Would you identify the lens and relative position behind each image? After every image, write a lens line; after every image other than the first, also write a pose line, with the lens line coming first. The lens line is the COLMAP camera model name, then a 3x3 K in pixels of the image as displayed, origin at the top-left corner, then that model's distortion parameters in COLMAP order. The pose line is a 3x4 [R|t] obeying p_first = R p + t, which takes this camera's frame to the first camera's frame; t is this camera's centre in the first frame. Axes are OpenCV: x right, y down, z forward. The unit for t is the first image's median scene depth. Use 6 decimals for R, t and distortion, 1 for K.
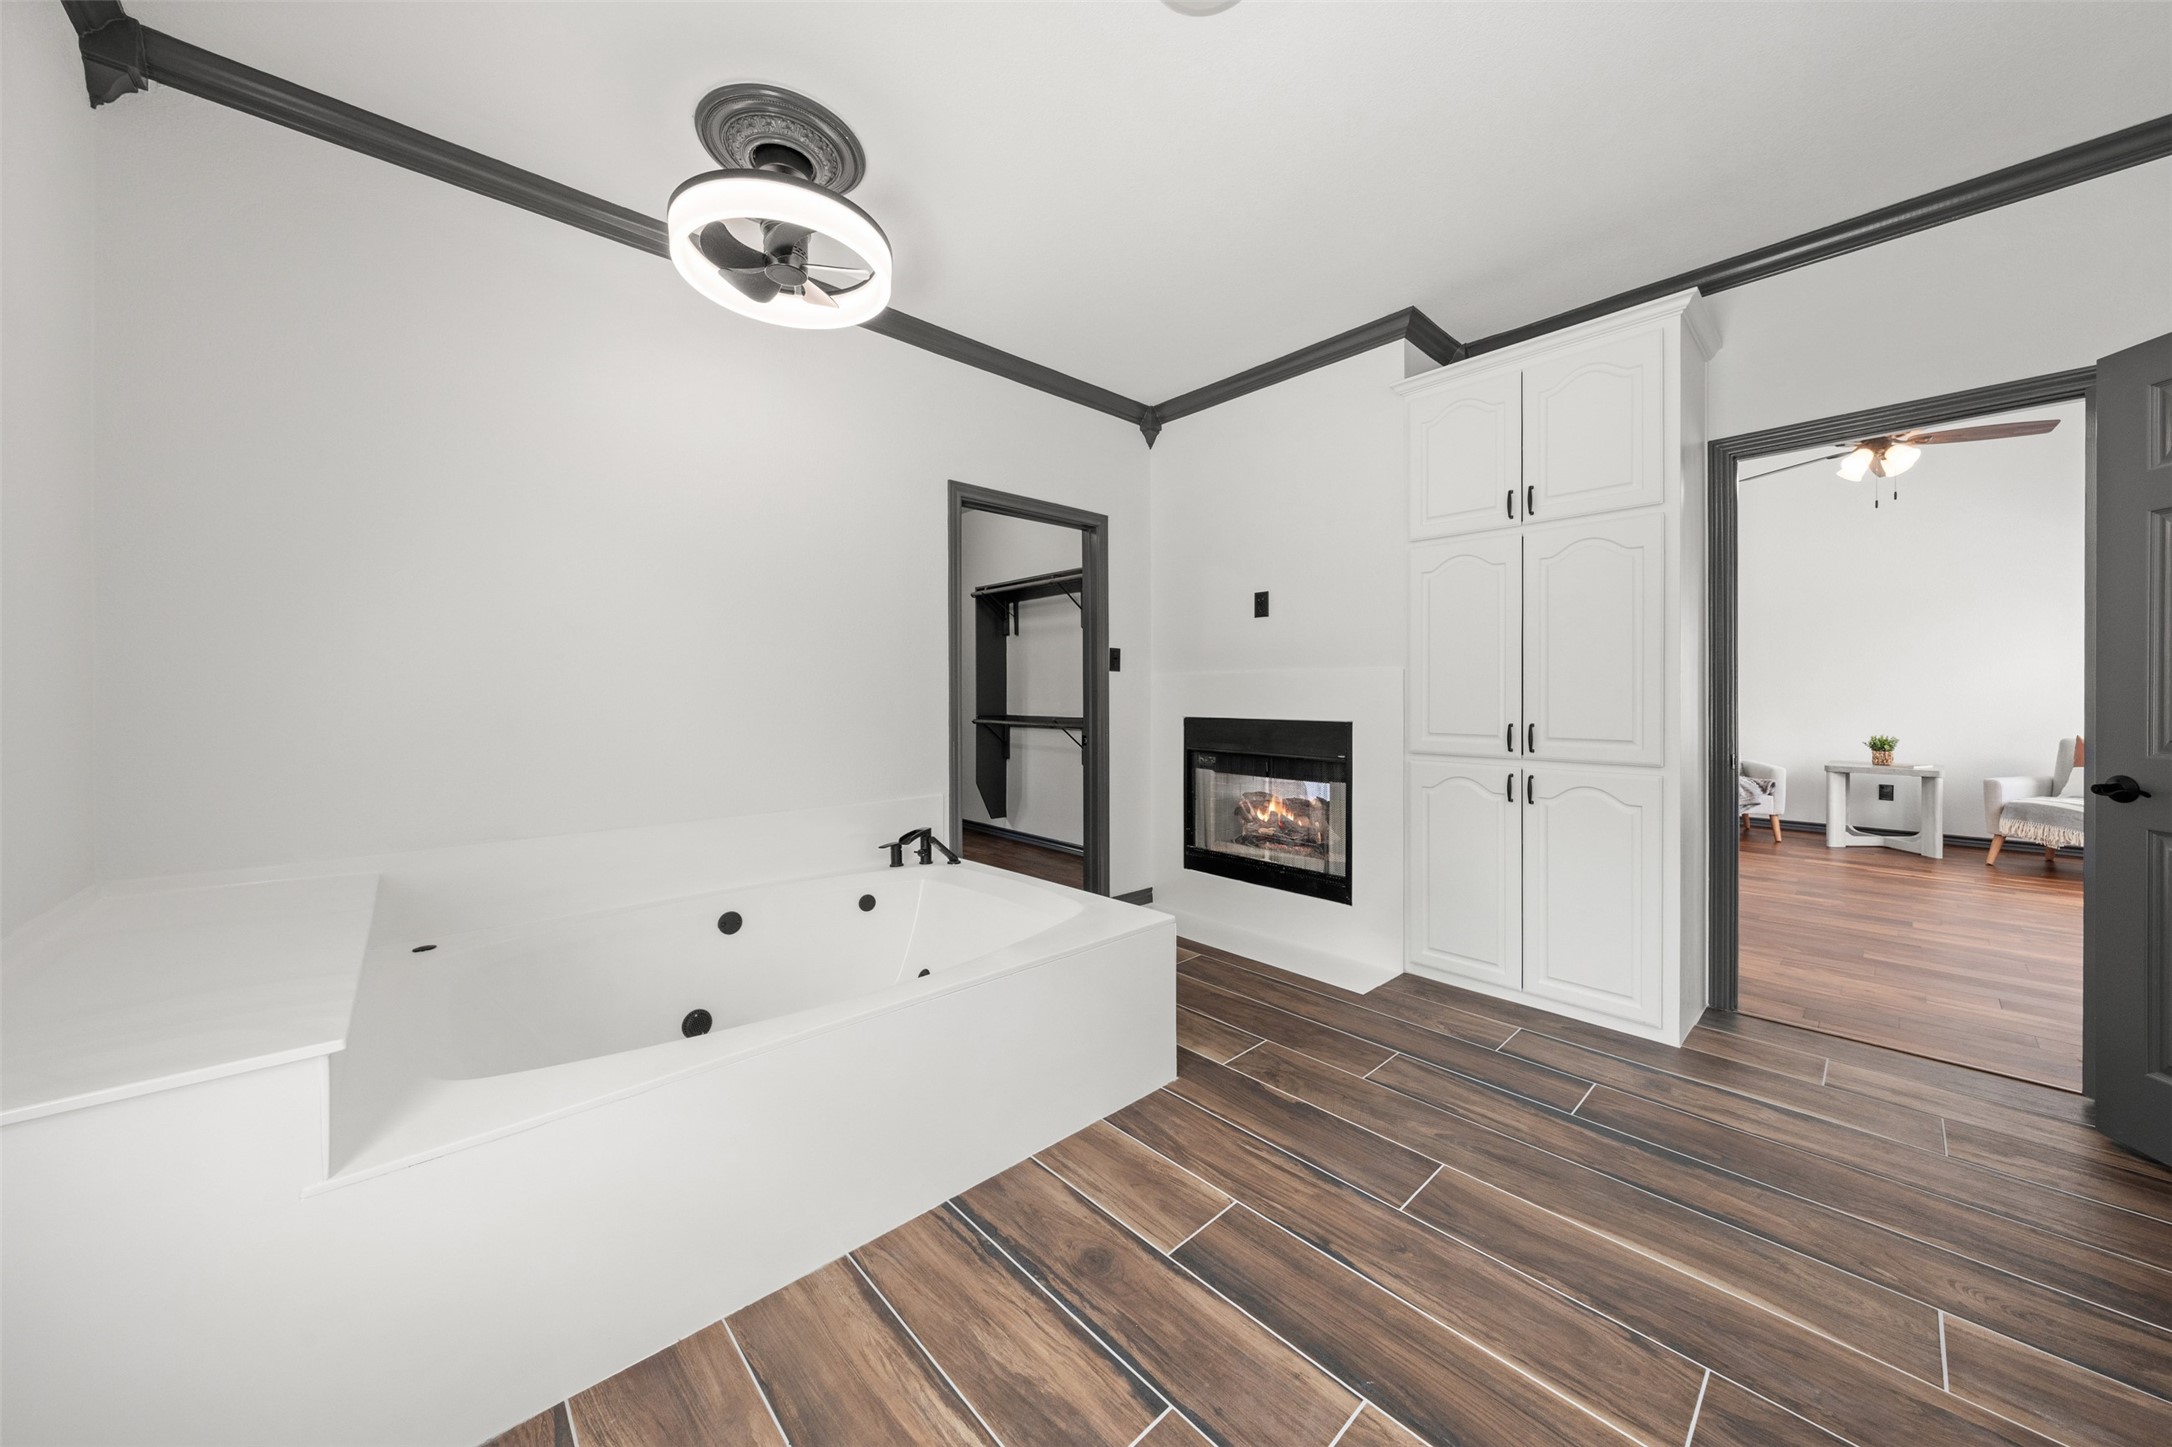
lens RADIAL K [[746.2, 0, 1089.7], [0, 746.2, 706.3], [0, 0, 1]] dist [-0.000537, -0.000032]
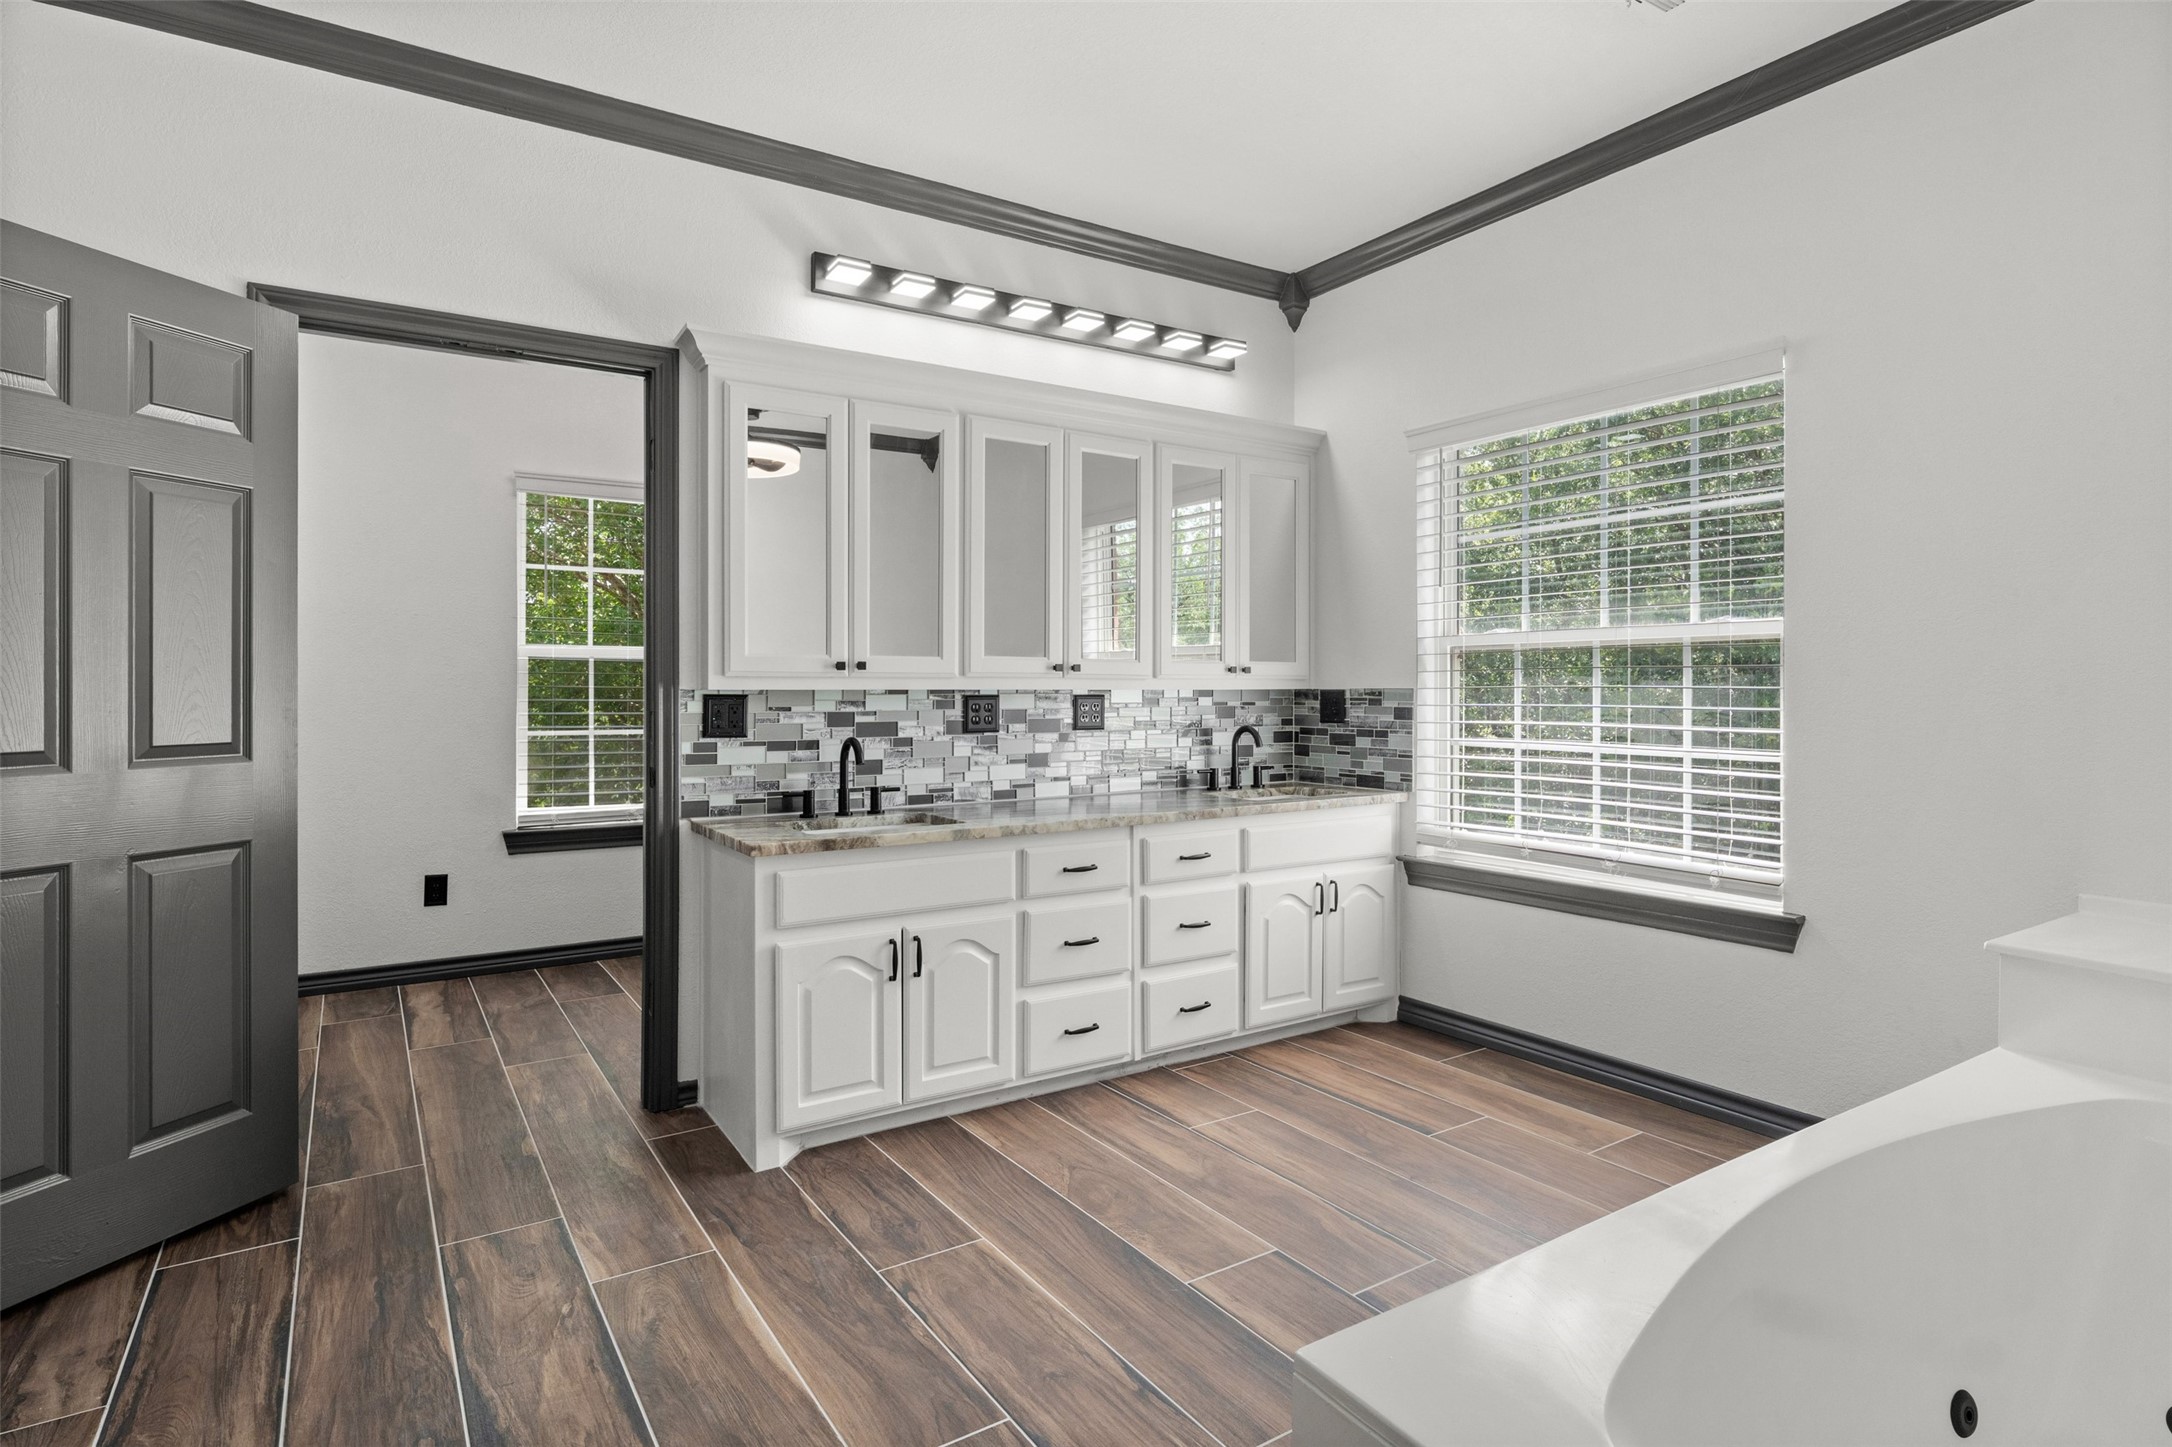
lens RADIAL K [[1122.6, 0, 1082.4], [0, 1122.6, 708.2], [0, 0, 1]] dist [0.000715, 0.000099]
pose [[-0.986418, 0.003191, 0.164225, 0.194375], [0.006895, 0.999734, 0.021992, -0.024581], [-0.164112, 0.022825, -0.986178, 2.311382]]
